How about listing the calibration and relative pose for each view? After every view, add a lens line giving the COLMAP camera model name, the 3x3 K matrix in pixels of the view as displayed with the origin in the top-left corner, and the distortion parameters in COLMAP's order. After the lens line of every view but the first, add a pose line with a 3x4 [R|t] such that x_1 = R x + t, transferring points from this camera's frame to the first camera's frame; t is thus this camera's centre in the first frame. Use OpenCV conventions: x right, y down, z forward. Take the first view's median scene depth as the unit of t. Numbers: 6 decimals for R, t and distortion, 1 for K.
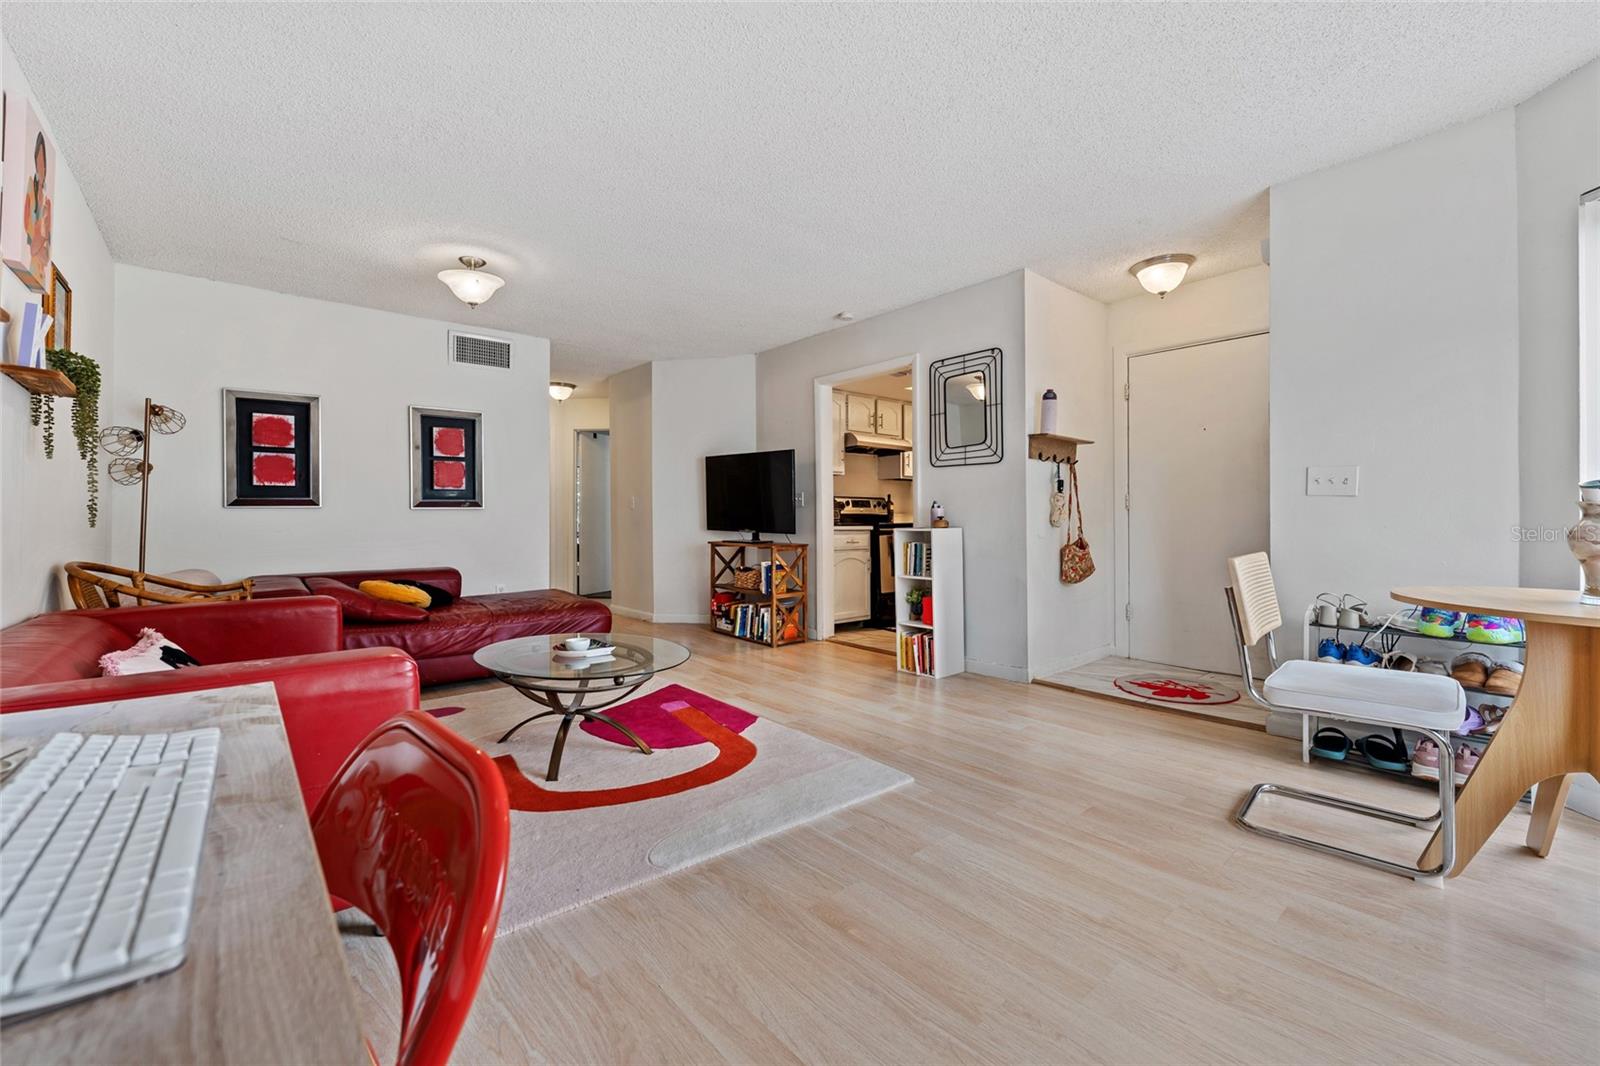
lens RADIAL K [[649.6, 0, 797.7], [0, 649.6, 536.6], [0, 0, 1]] dist [0.001290, -0.000048]
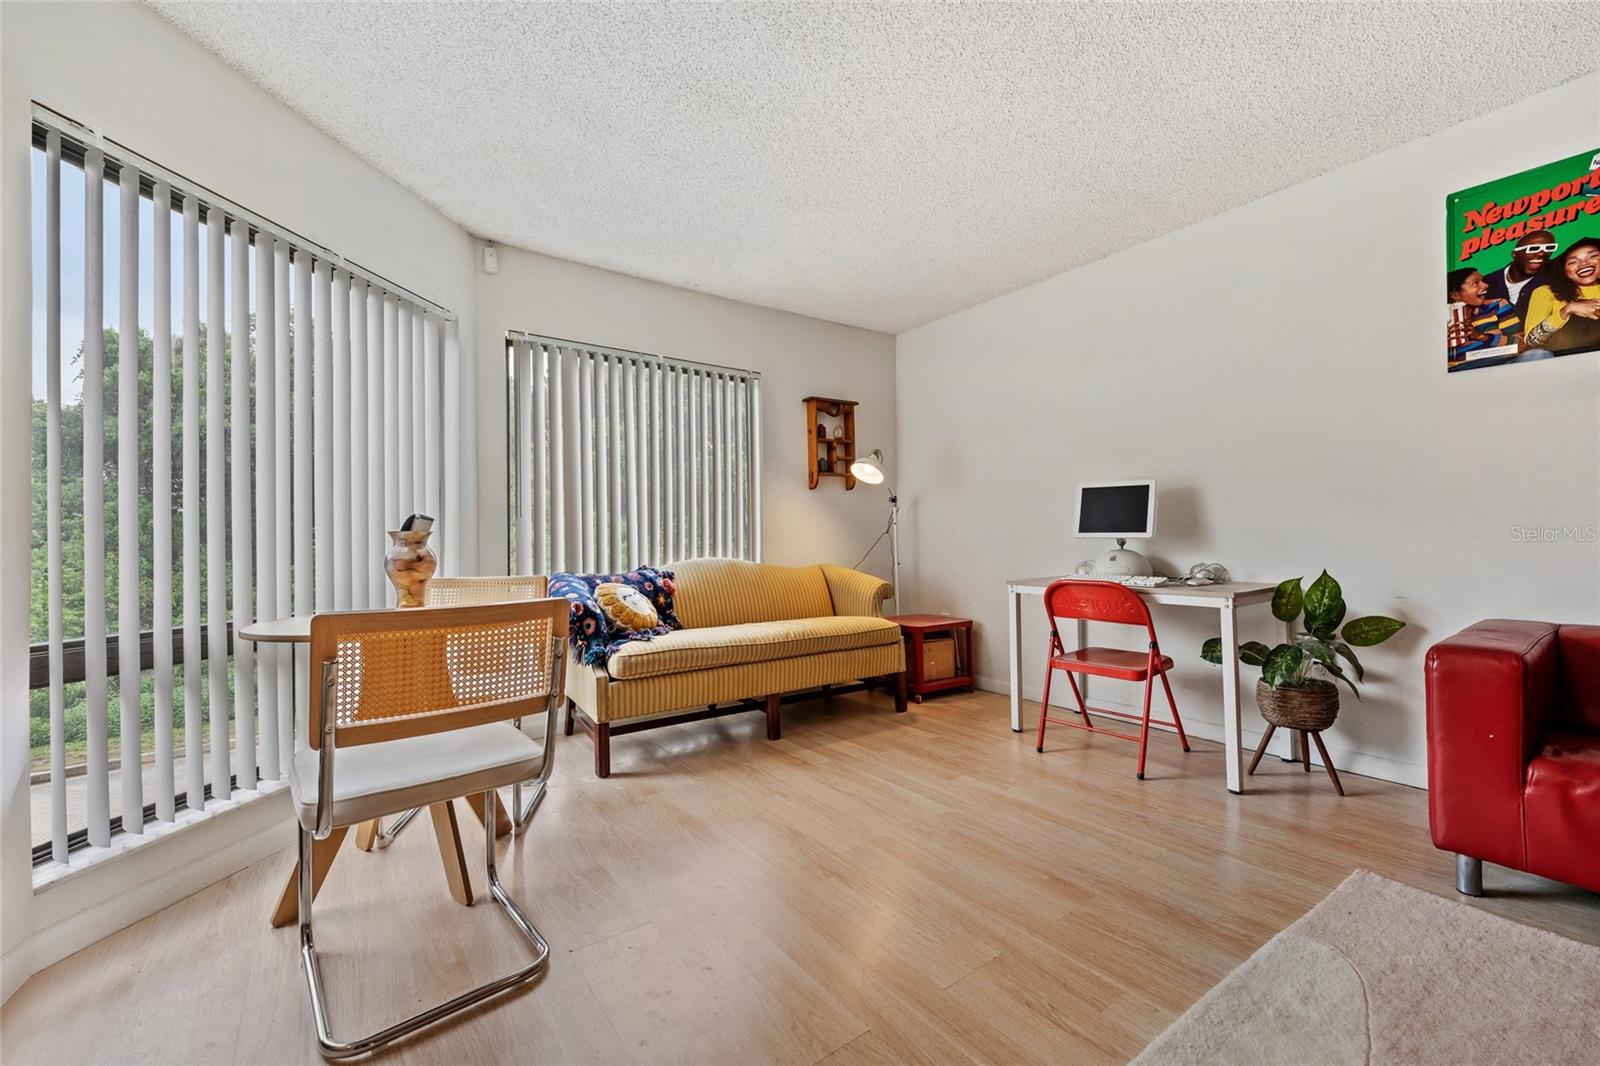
lens RADIAL K [[646.7, 0, 791.6], [0, 646.7, 531.6], [0, 0, 1]] dist [-0.003177, -0.000336]
pose [[-0.996051, 0.017051, 0.087133, 0.162414], [0.018920, 0.999607, 0.020677, -0.024478], [-0.086746, 0.022244, -0.995982, 0.823876]]
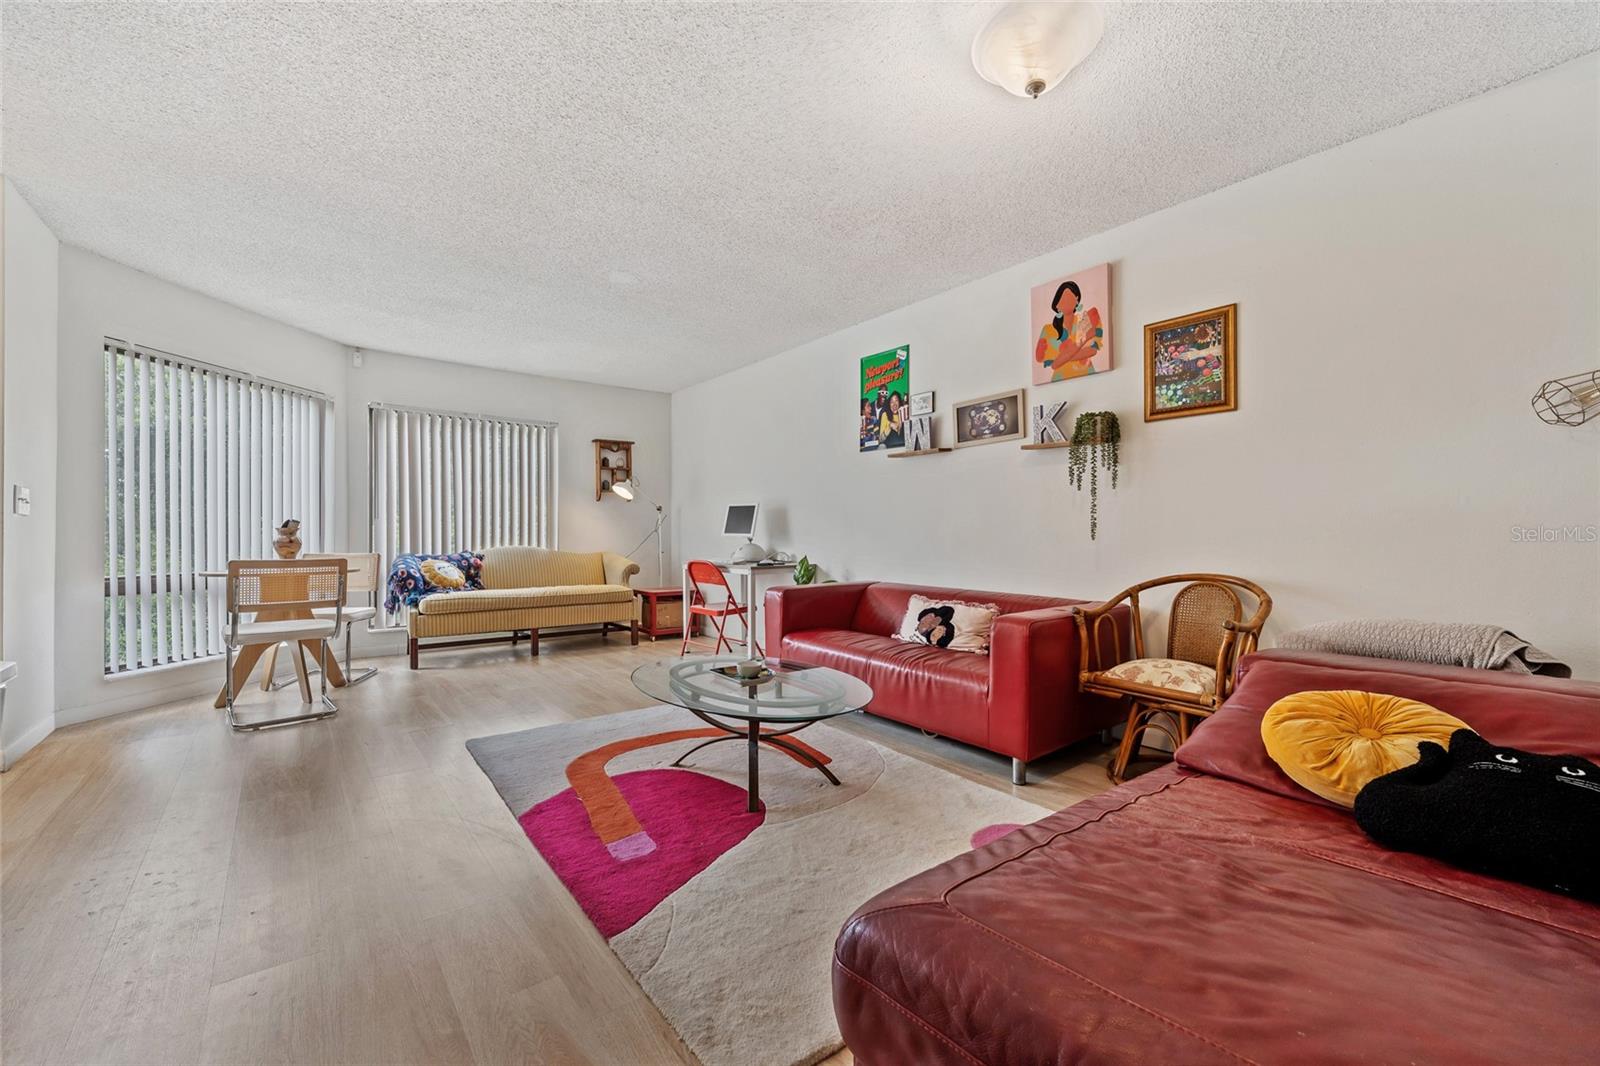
lens RADIAL K [[649.6, 0, 797.7], [0, 649.6, 536.6], [0, 0, 1]] dist [0.001290, -0.000048]
pose [[-0.999335, 0.002035, 0.036412, -0.284191], [0.003322, 0.999370, 0.035332, -0.038223], [-0.036317, 0.035430, -0.998712, 1.286252]]
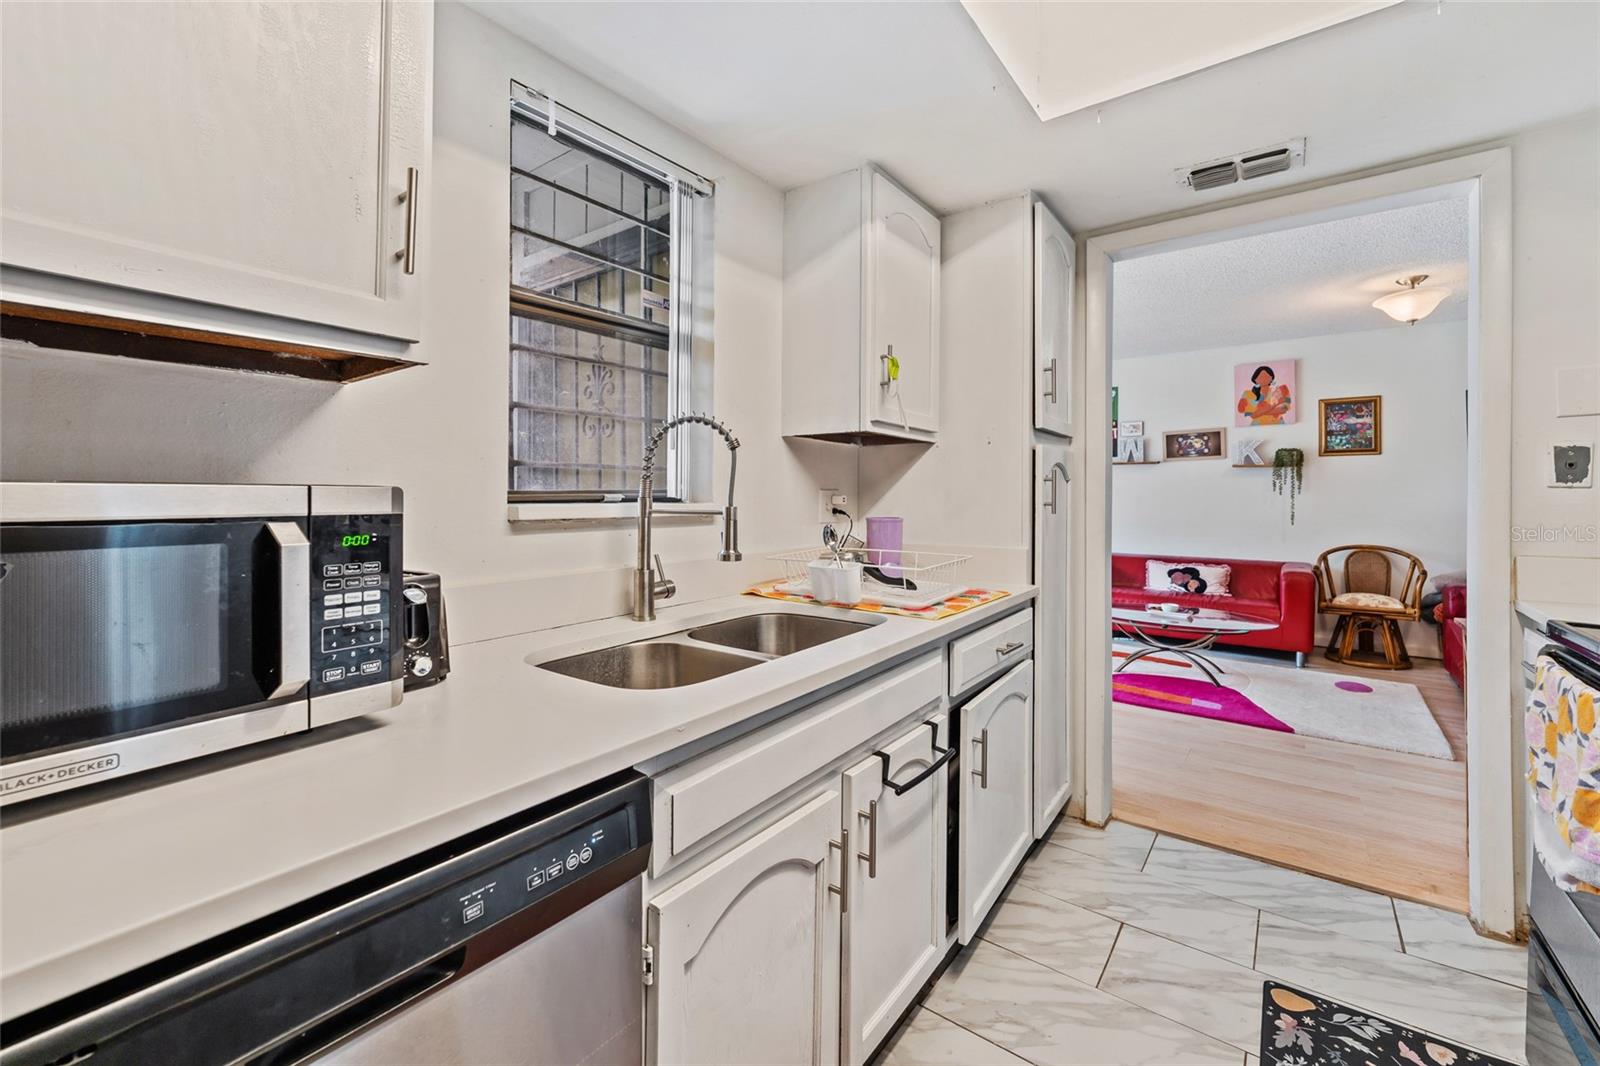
lens RADIAL K [[662.2, 0, 796.4], [0, 662.2, 494.2], [0, 0, 1]] dist [-0.000667, -0.000047]
pose [[-0.972579, -0.000111, -0.232573, 0.588957], [-0.005717, 0.999709, 0.023428, -0.088244], [0.232502, 0.024115, -0.972297, 1.532634]]
